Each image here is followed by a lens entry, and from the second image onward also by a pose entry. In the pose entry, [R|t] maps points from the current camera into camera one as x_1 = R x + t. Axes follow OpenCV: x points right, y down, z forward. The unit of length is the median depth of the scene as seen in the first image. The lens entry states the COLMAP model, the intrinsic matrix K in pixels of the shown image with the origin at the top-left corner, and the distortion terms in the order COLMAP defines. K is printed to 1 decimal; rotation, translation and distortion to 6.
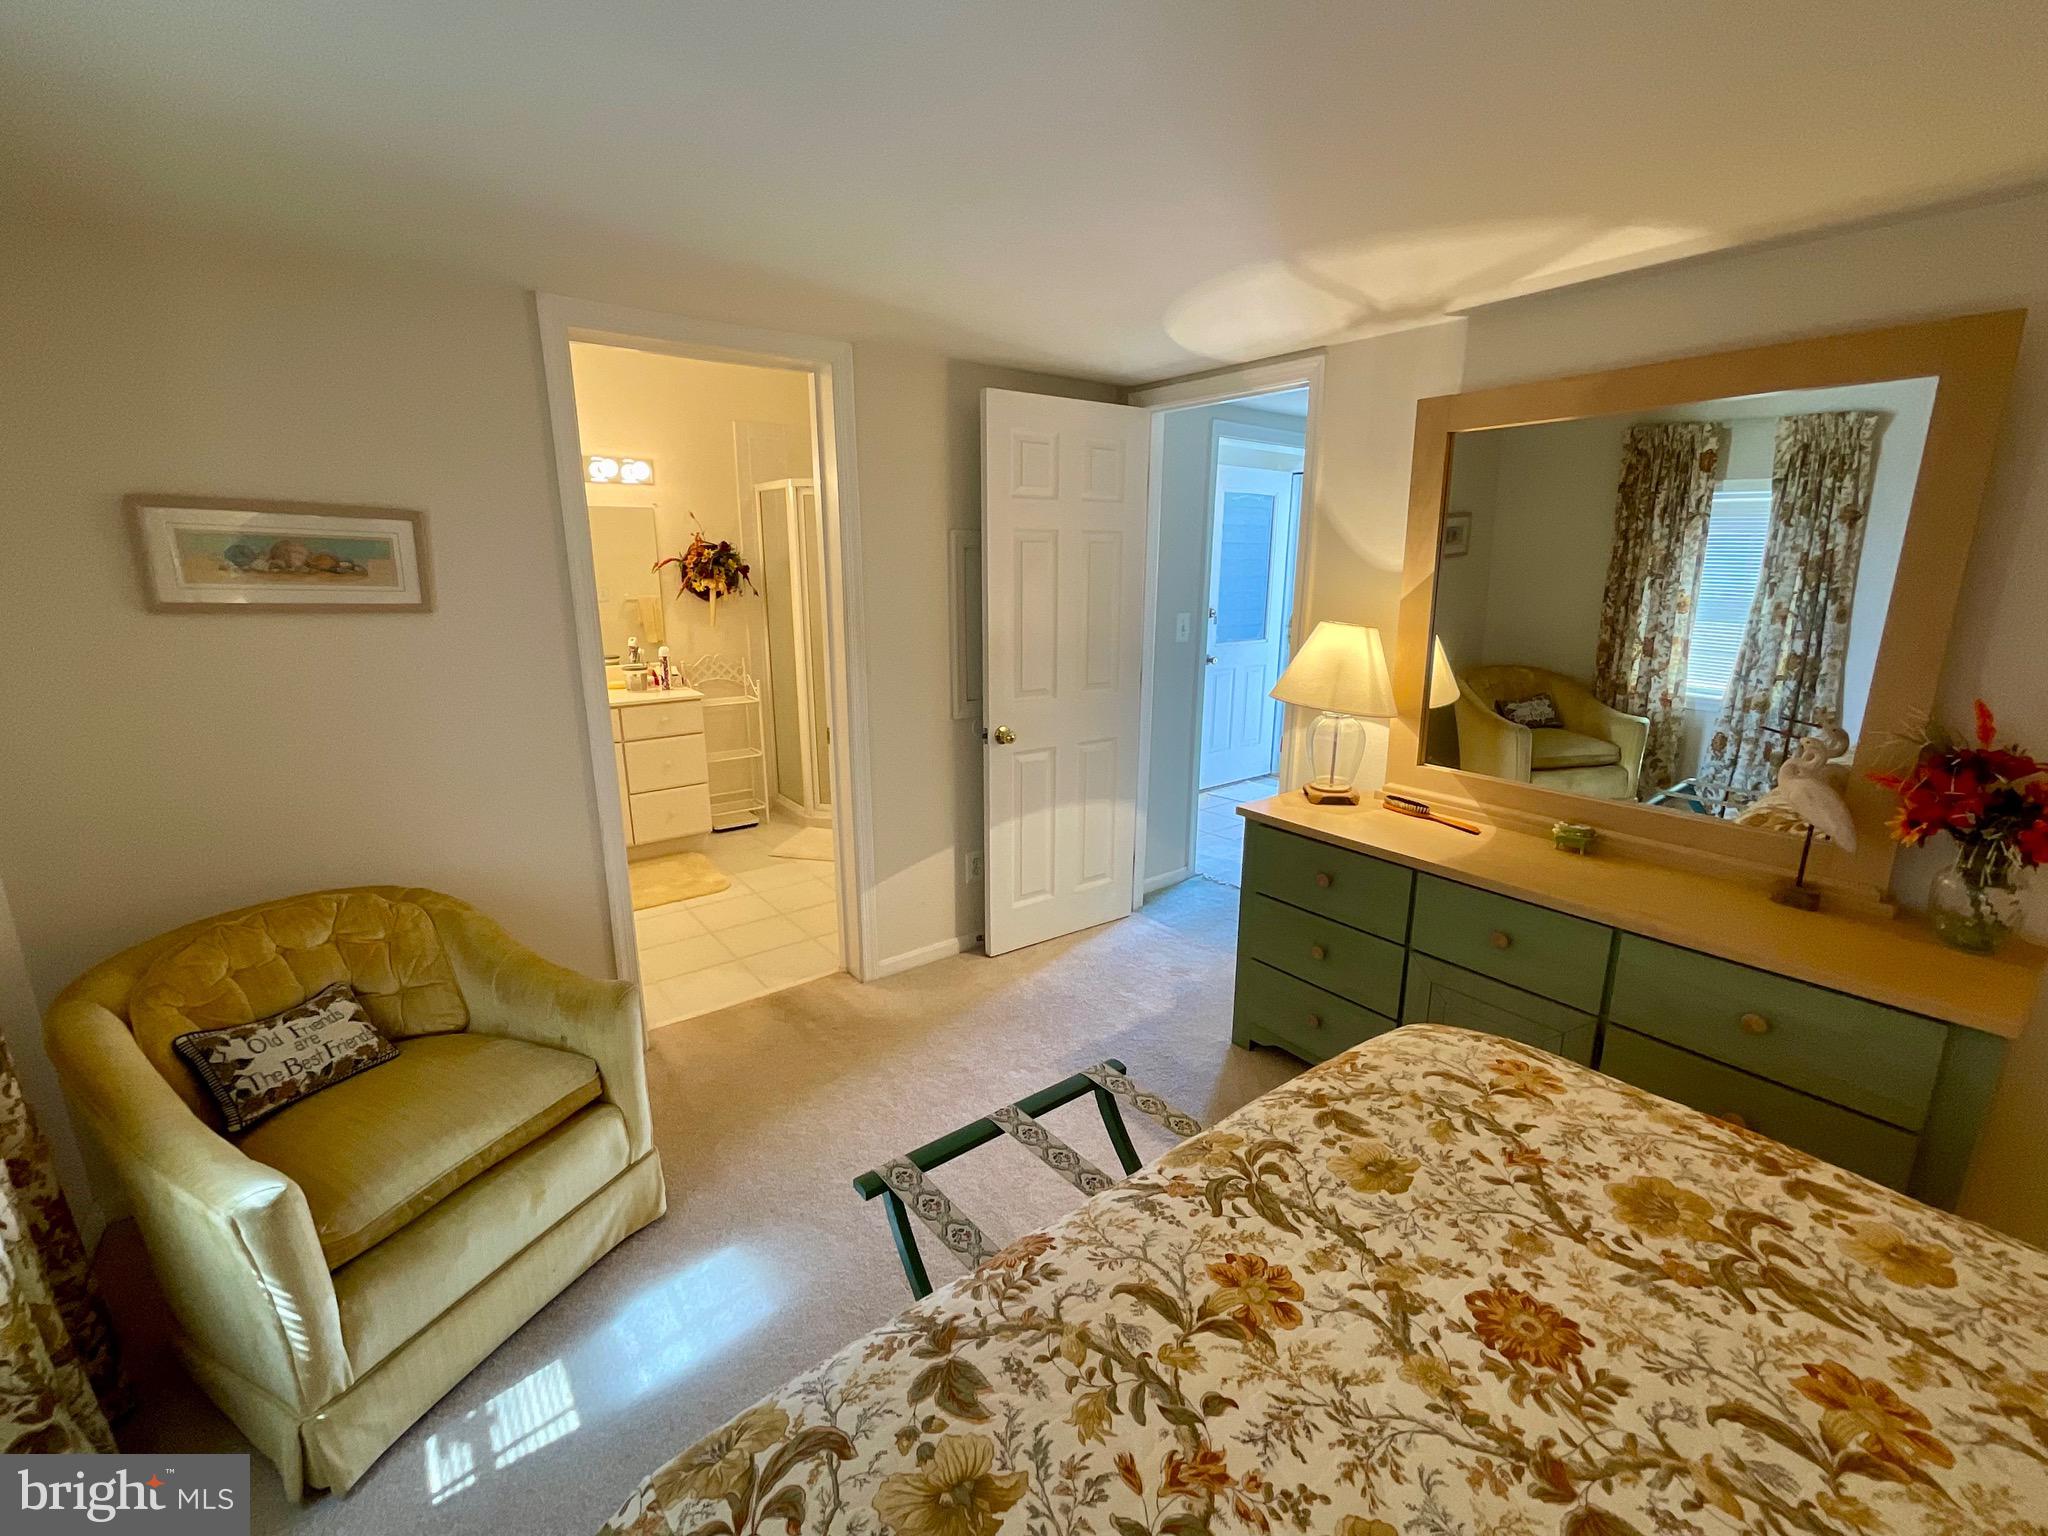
lens RADIAL K [[862.5, 0, 1030.1], [0, 862.5, 769.8], [0, 0, 1]] dist [0.002308, 0.000143]
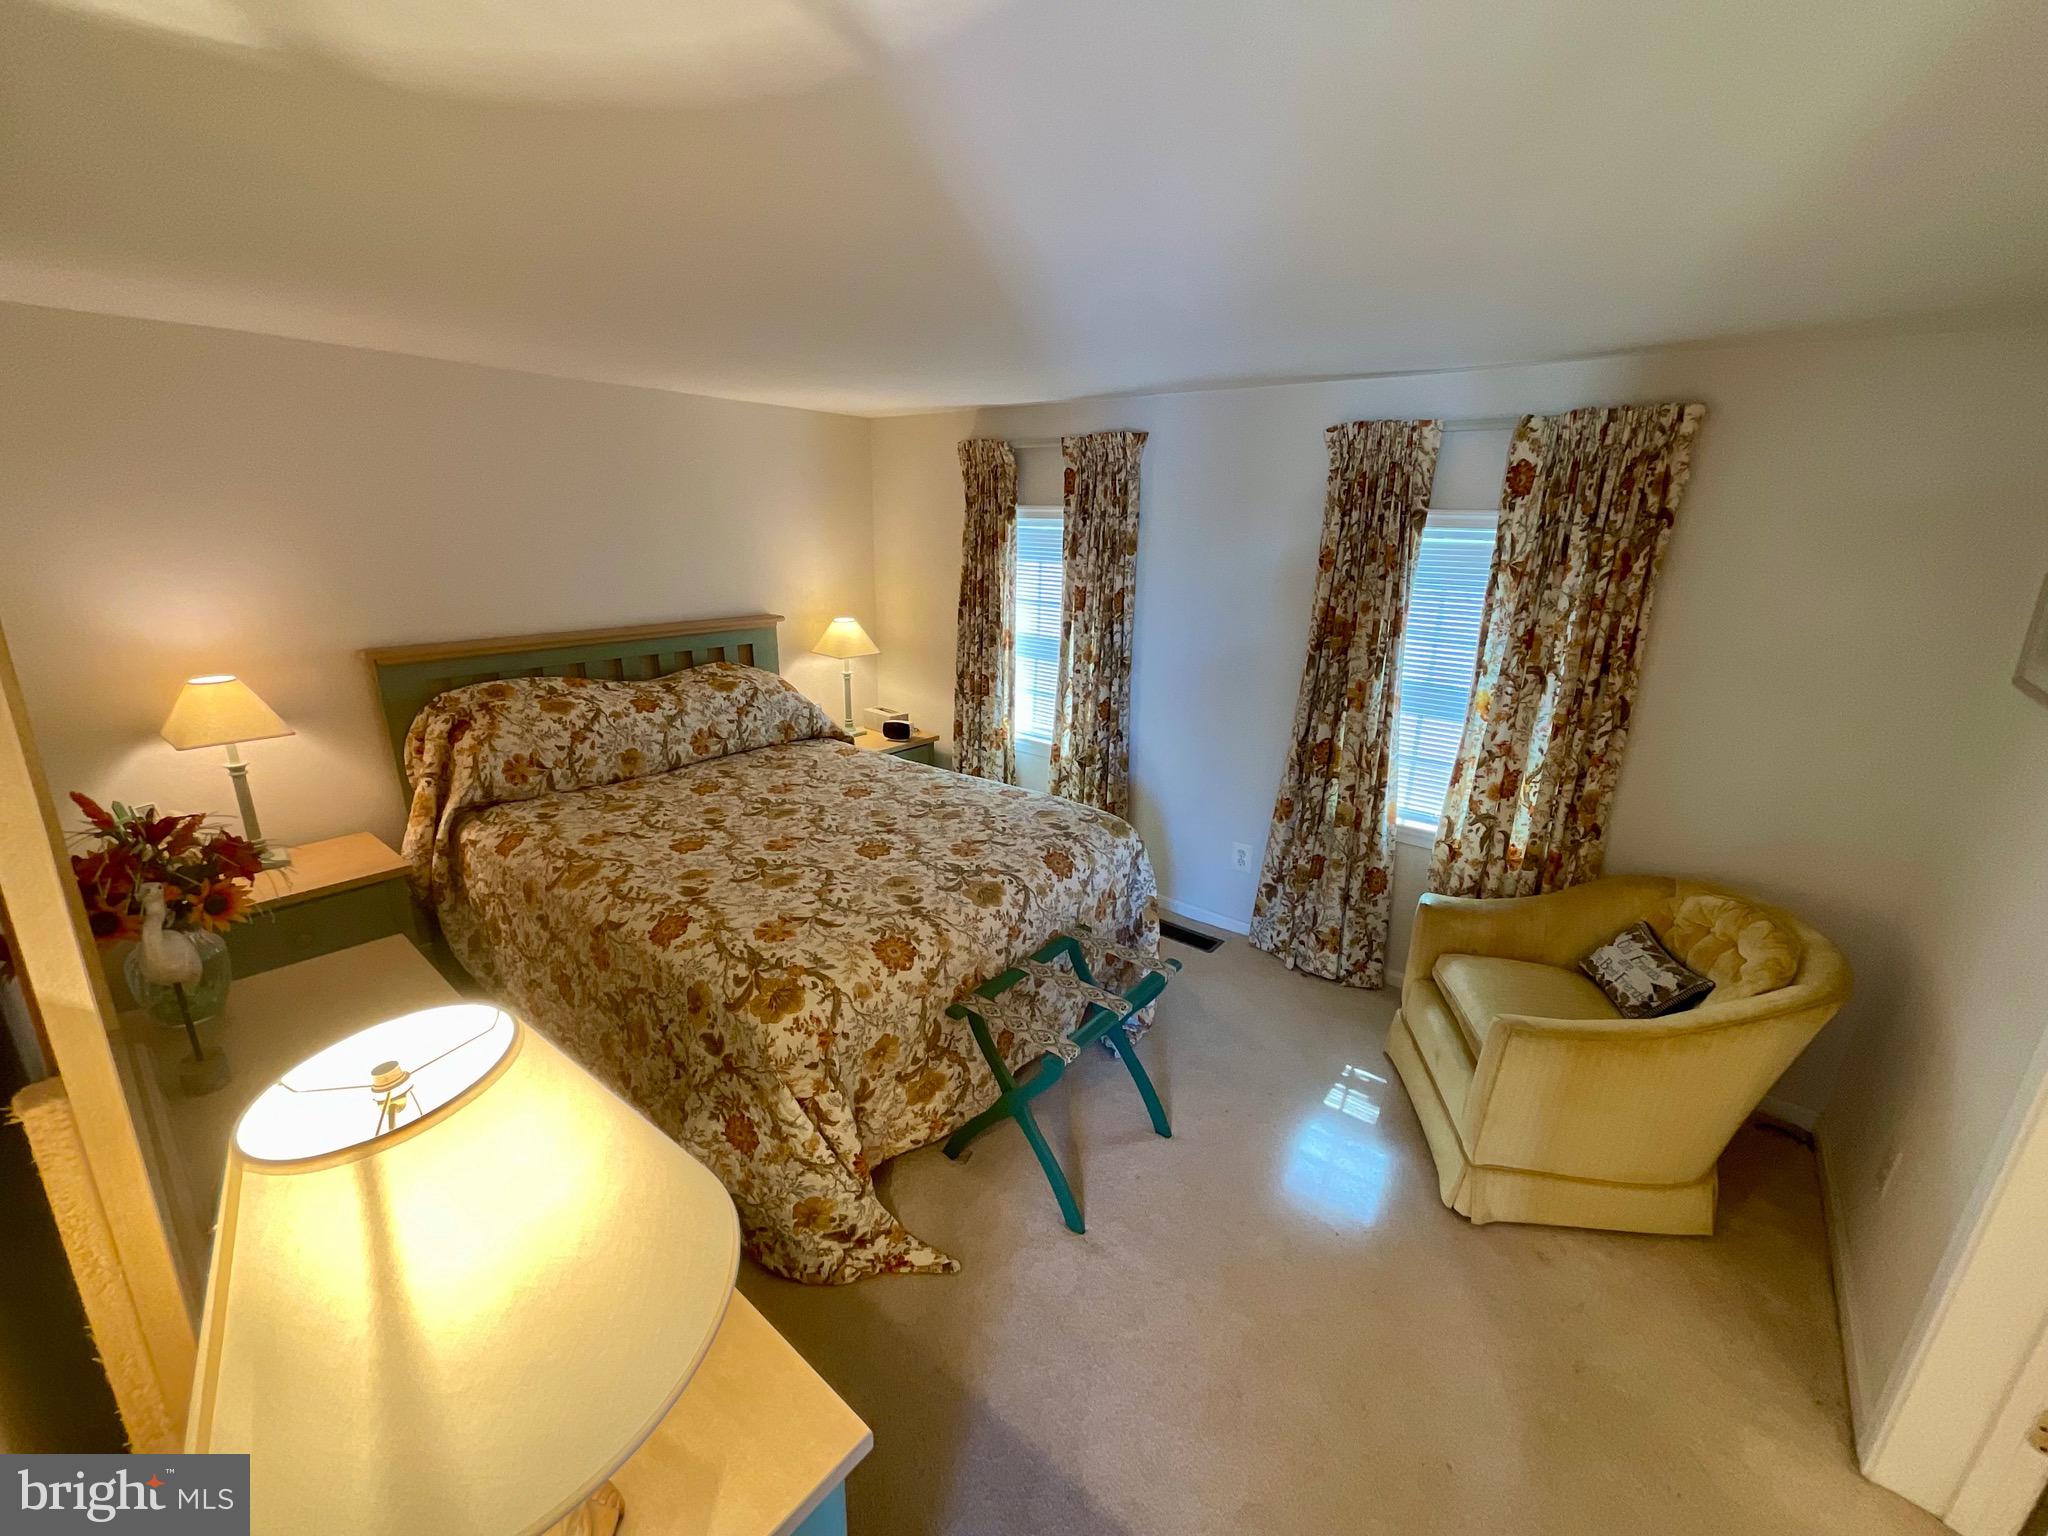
lens RADIAL K [[831.4, 0, 1024.0], [0, 831.4, 768.0], [0, 0, 1]] dist [0.000056, 0.000204]
pose [[-0.973921, 0.041831, -0.222997, 0.504462], [-0.077861, 0.861552, 0.501664, -0.736980], [0.213109, 0.505943, -0.835826, 2.389117]]
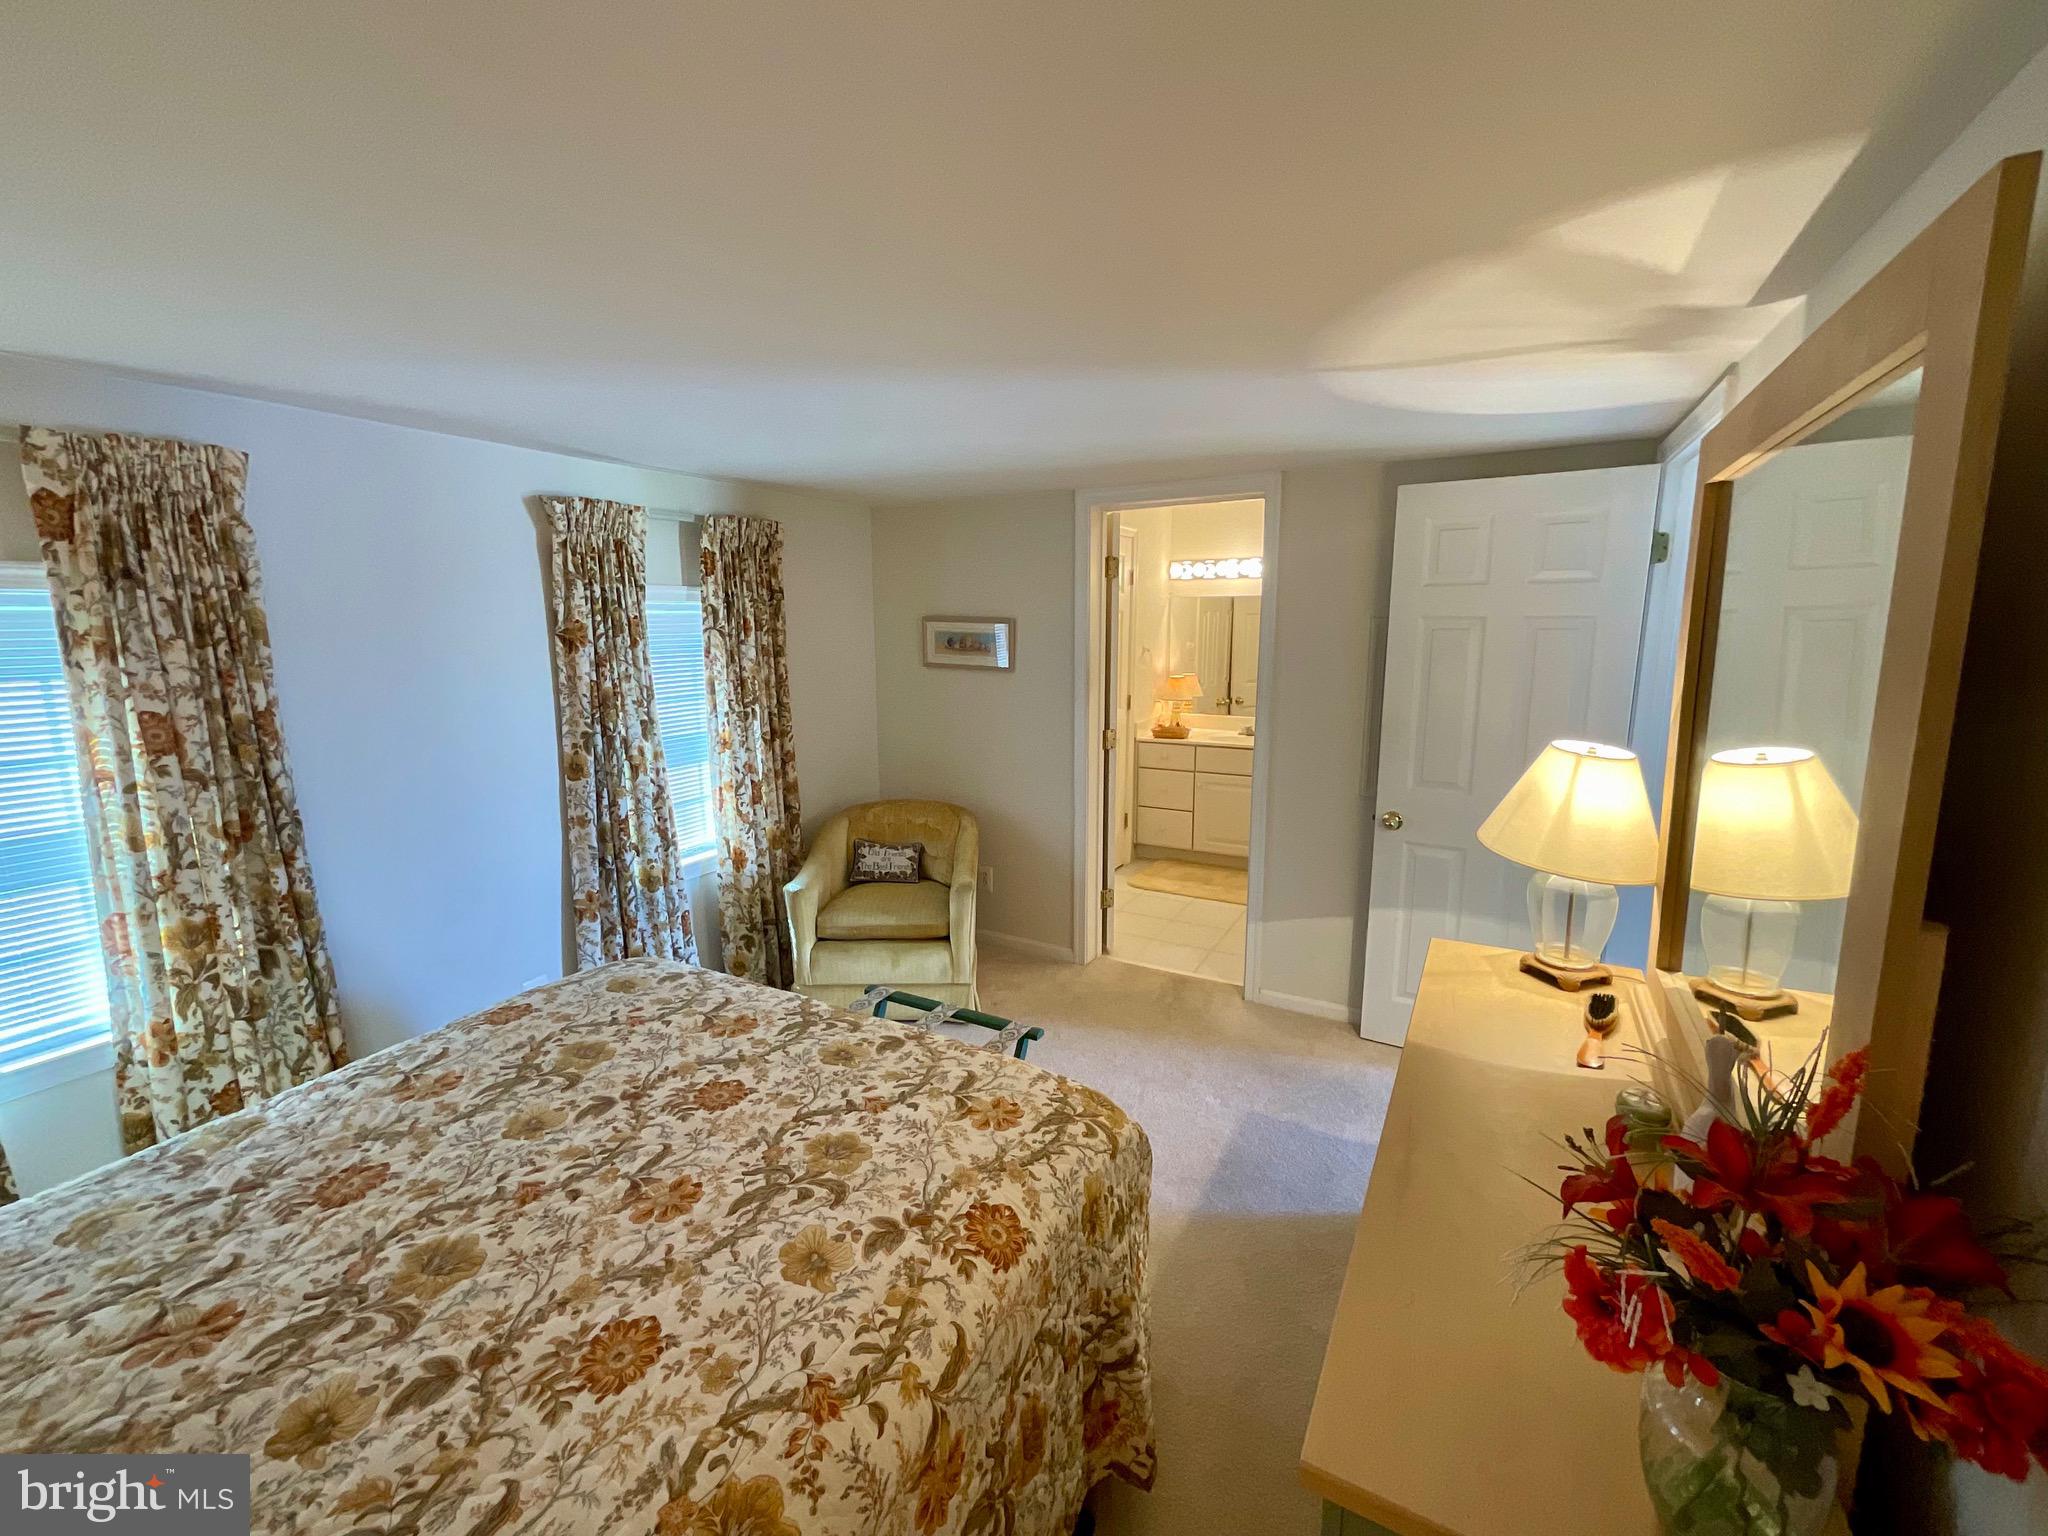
lens RADIAL K [[831.4, 0, 1024.0], [0, 831.4, 768.0], [0, 0, 1]] dist [0.000056, 0.000204]
pose [[0.390567, 0.155043, -0.907425, 1.674011], [-0.210677, 0.974609, 0.075844, -0.209323], [0.896143, 0.161552, 0.413314, 0.542800]]
